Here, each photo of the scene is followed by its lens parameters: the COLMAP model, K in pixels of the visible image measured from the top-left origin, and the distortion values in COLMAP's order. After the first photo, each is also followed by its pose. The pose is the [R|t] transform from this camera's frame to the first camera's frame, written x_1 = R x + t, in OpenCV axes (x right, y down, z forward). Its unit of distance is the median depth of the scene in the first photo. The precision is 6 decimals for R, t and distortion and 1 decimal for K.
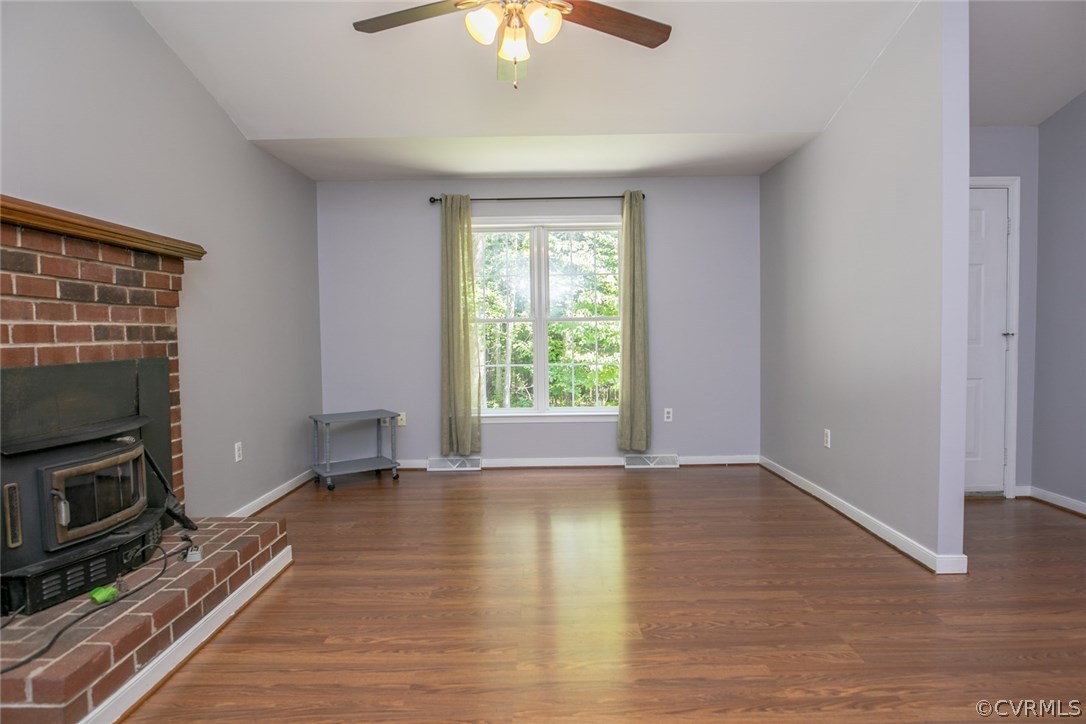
lens RADIAL K [[627.9, 0, 543.9], [0, 627.9, 357.4], [0, 0, 1]] dist [-0.021303, 0.001543]
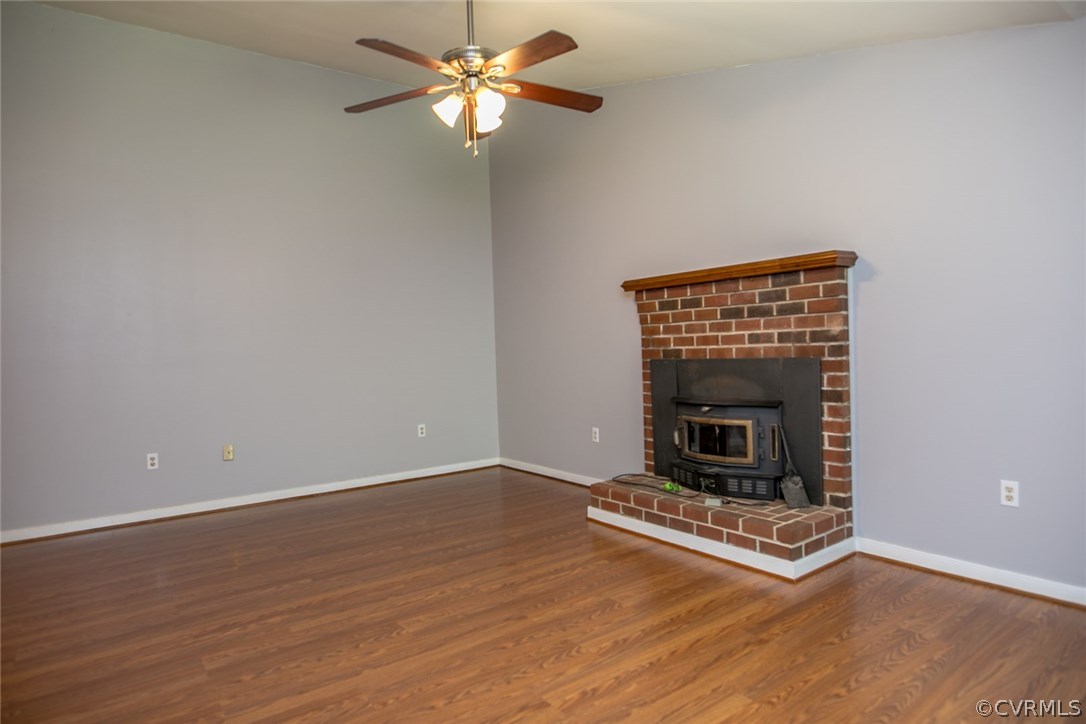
lens RADIAL K [[627.9, 0, 547.6], [0, 627.9, 367.8], [0, 0, 1]] dist [-0.021303, 0.001543]
pose [[-0.801322, 0.063876, -0.594813, 0.575307], [0.024305, 0.996939, 0.074316, -0.097033], [0.597739, 0.045094, -0.800421, 2.005455]]
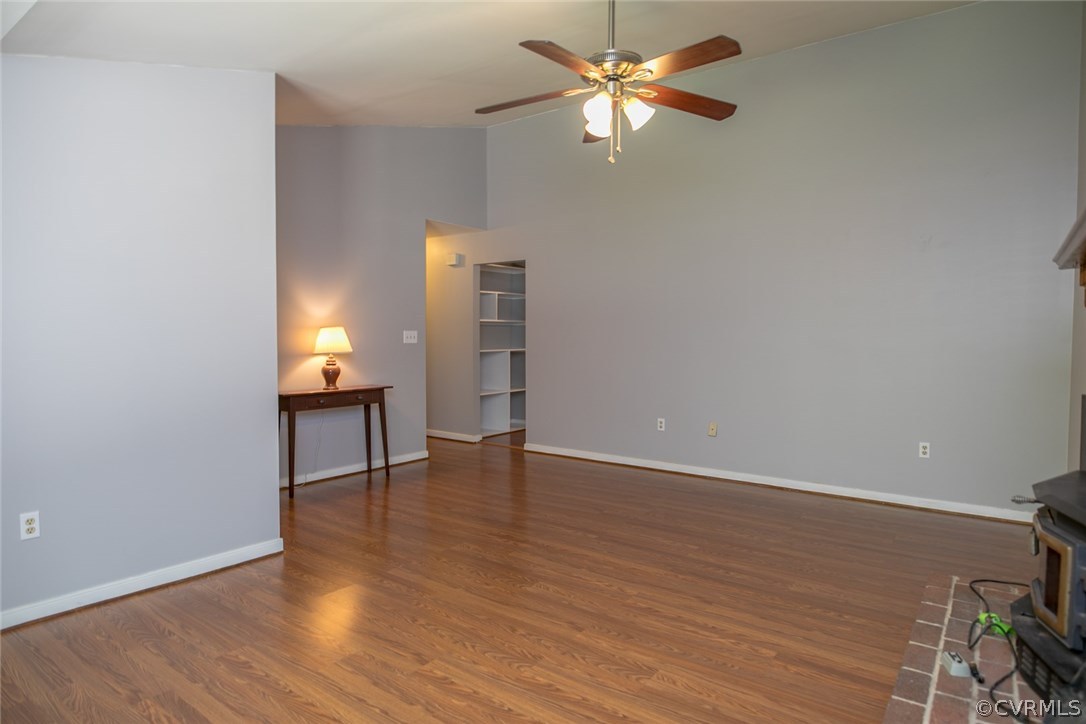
lens RADIAL K [[627.9, 0, 541.6], [0, 627.9, 363.9], [0, 0, 1]] dist [-0.021303, 0.001543]
pose [[-0.800726, -0.015802, 0.598822, -0.643405], [0.032192, 0.997072, 0.069357, -0.121721], [-0.598165, 0.074813, -0.797873, 1.998860]]
